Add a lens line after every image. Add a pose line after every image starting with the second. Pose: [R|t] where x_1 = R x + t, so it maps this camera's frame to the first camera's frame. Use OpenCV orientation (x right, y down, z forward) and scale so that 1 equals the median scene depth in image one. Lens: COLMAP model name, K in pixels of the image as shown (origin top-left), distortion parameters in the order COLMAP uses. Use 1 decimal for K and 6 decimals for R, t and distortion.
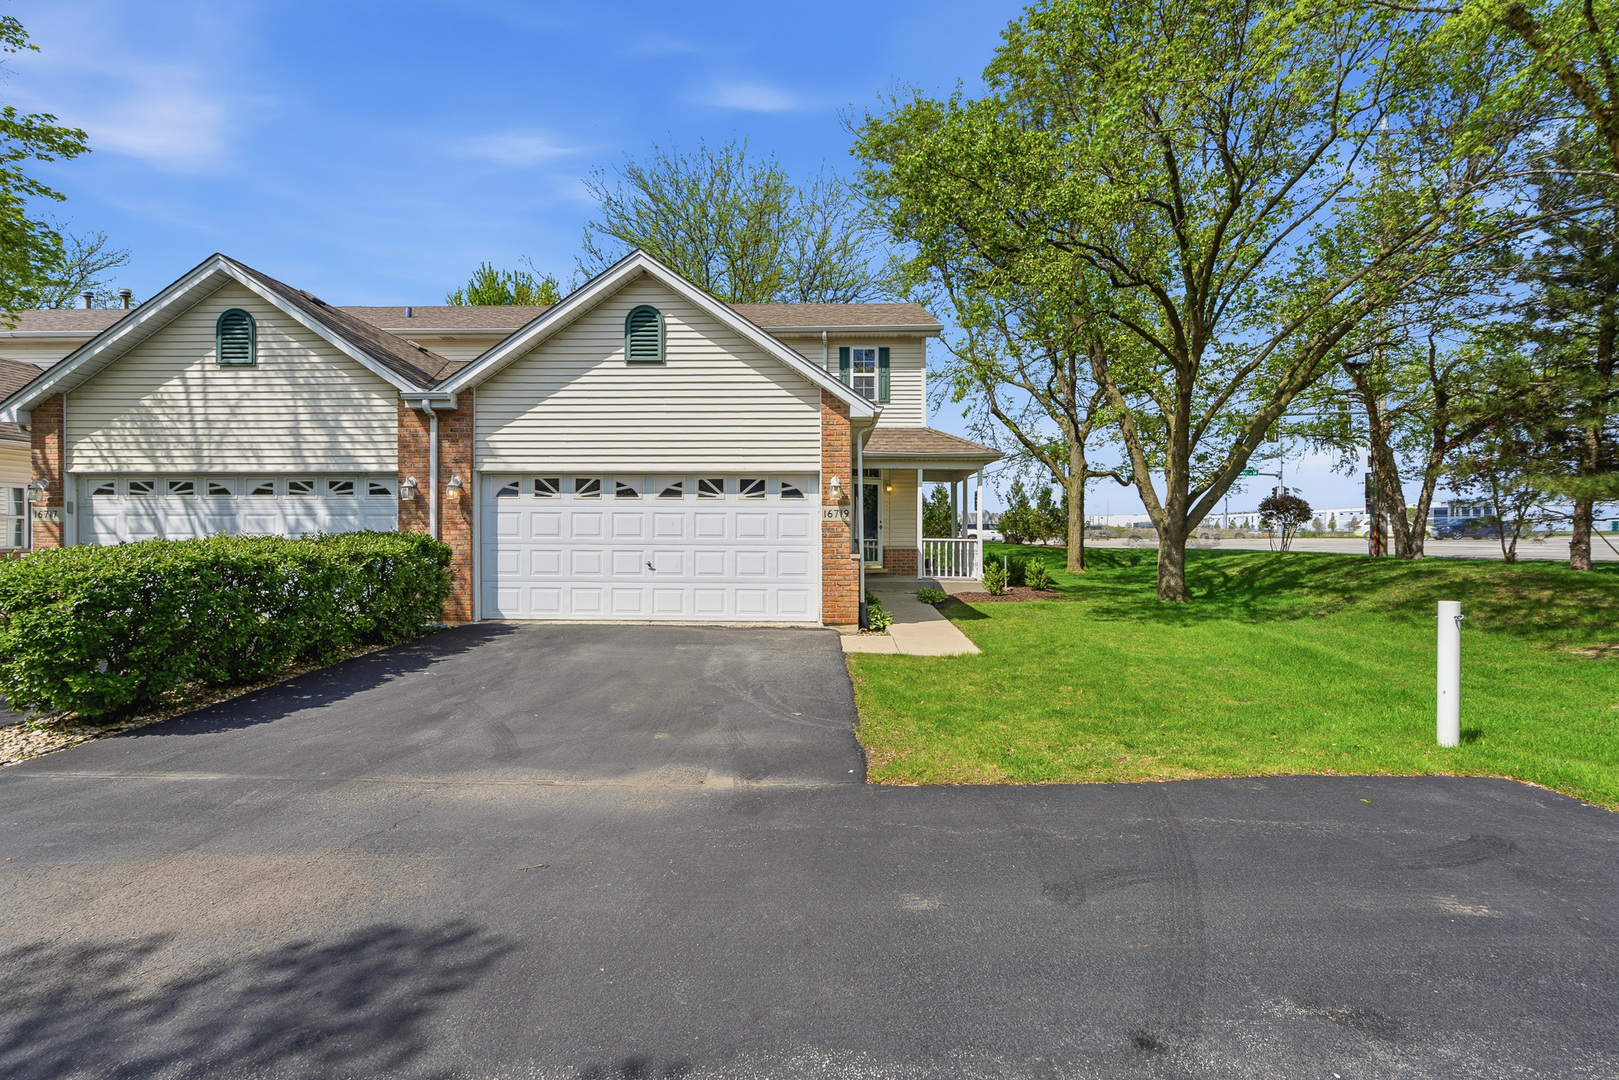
lens RADIAL K [[754.8, 0, 809.5], [0, 754.8, 540.0], [0, 0, 1]] dist [-0.002037, -0.000337]
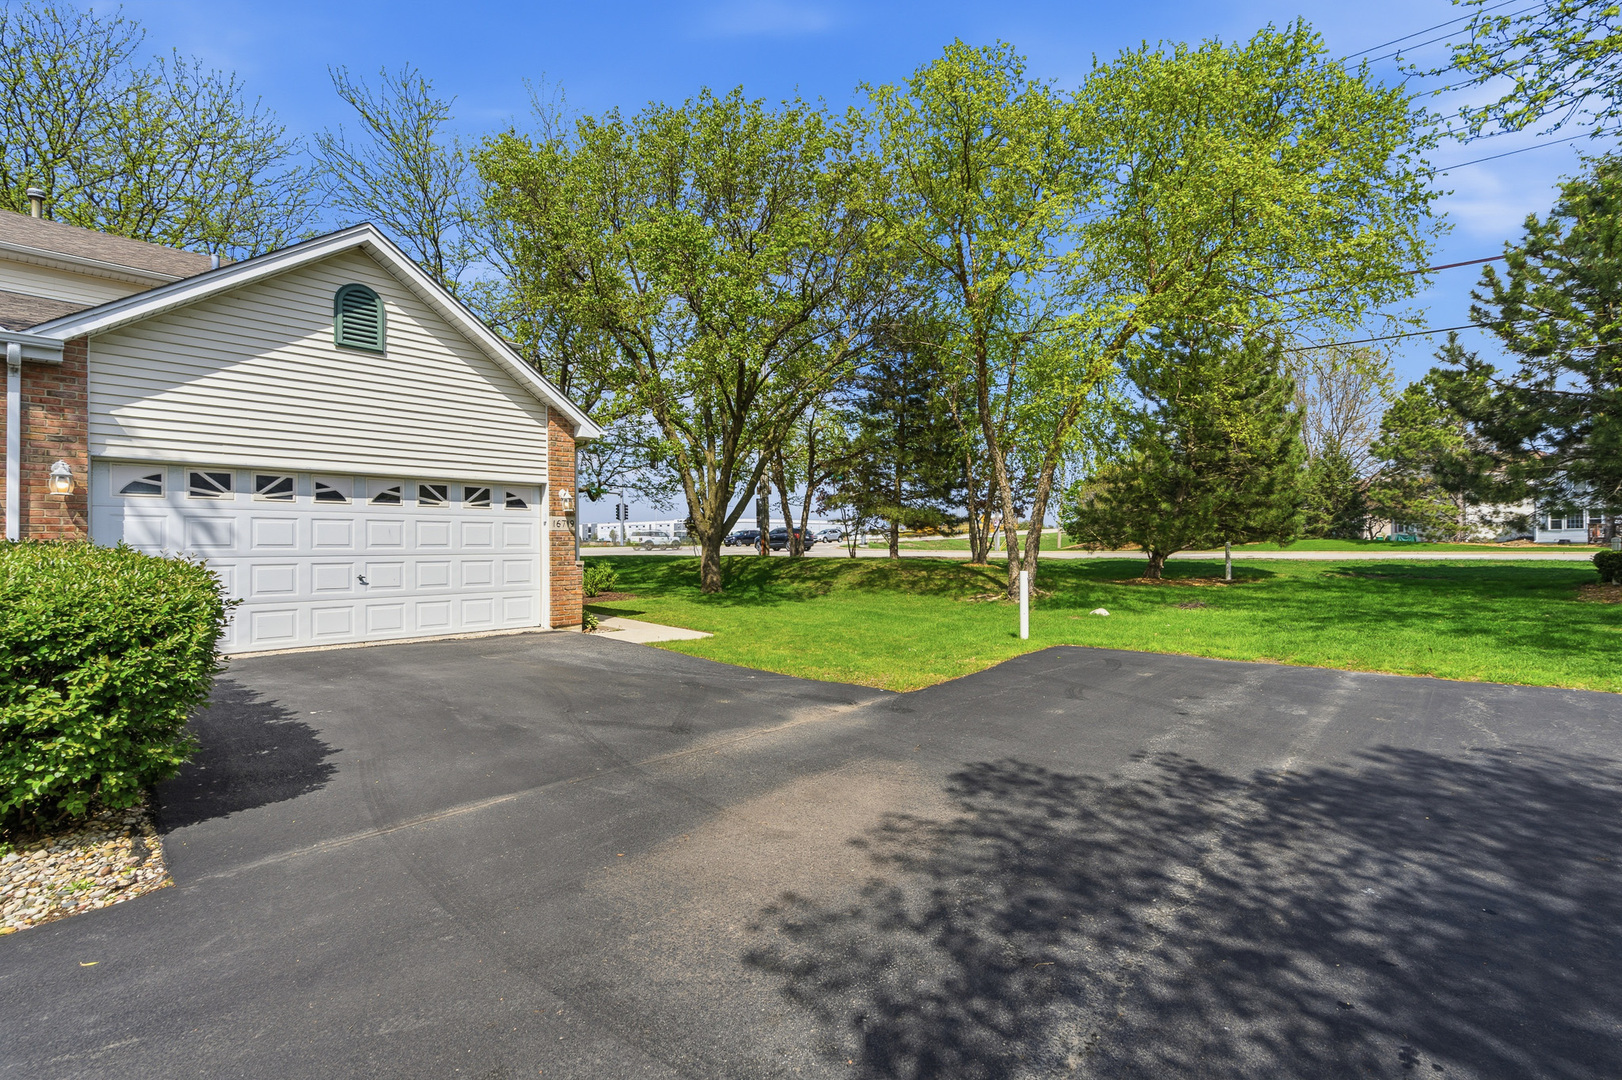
lens RADIAL K [[738.5, 0, 804.1], [0, 738.5, 541.5], [0, 0, 1]] dist [-0.001597, 0.005234]
pose [[0.655175, -0.003964, 0.755467, -0.529089], [0.012681, 0.999903, -0.005751, 0.000931], [-0.755371, 0.013348, 0.655161, 0.045762]]
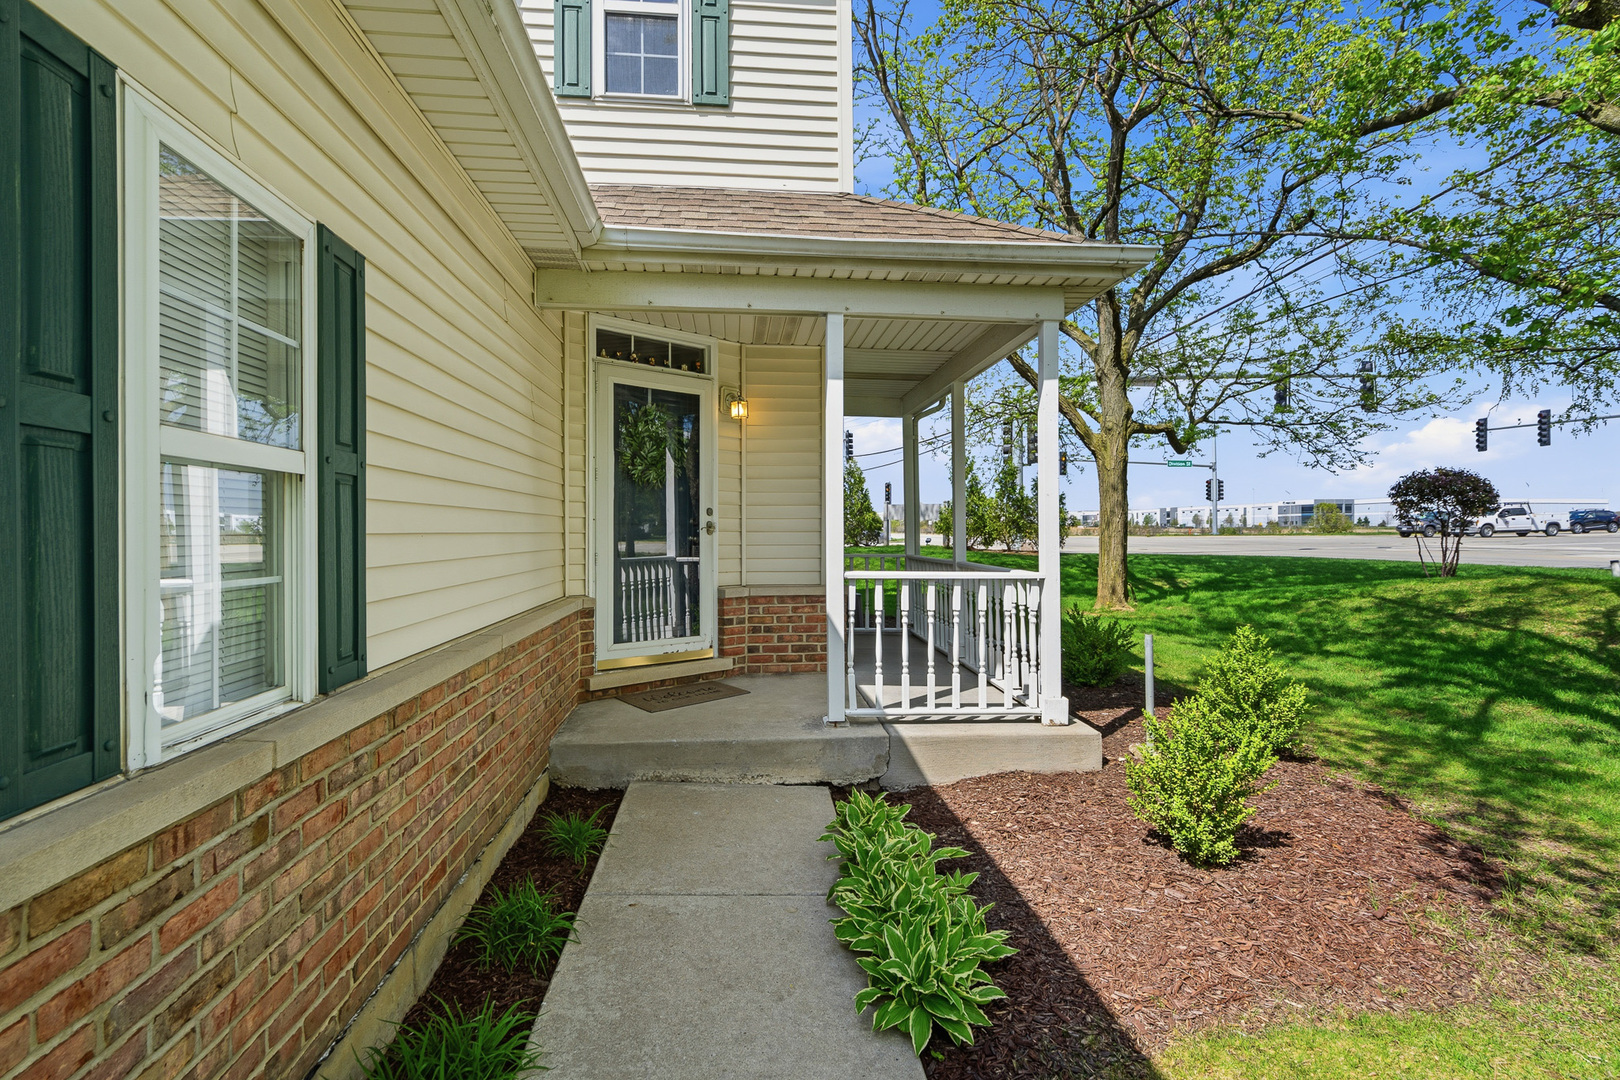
lens RADIAL K [[737.6, 0, 803.1], [0, 737.6, 541.5], [0, 0, 1]] dist [-0.001597, 0.005234]
pose [[0.993472, -0.003799, 0.114016, 0.160765], [0.002930, 0.999965, 0.007792, -0.022545], [-0.114041, -0.007407, 0.993448, 1.120509]]
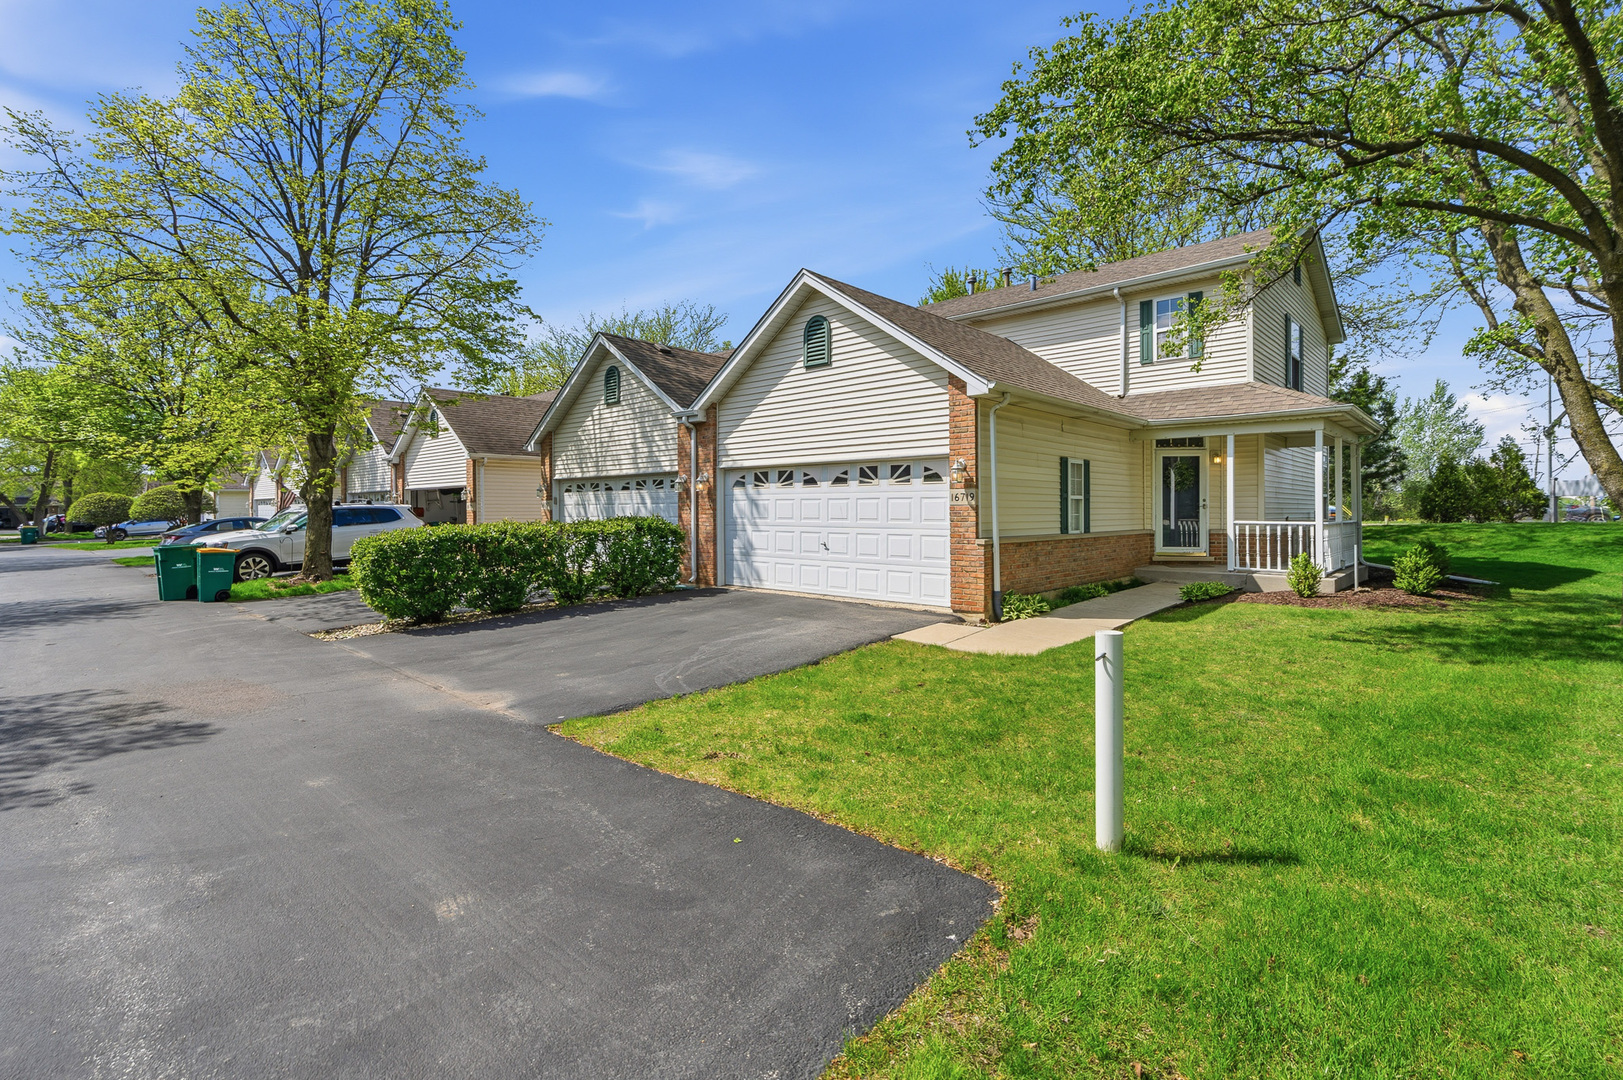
lens RADIAL K [[746.6, 0, 809.5], [0, 746.6, 514.0], [0, 0, 1]] dist [-0.002187, -0.000051]
pose [[0.750313, -0.001066, -0.661082, 0.510642], [-0.000696, 0.999997, -0.002402, -0.010661], [0.661082, 0.002262, 0.750310, 0.151998]]
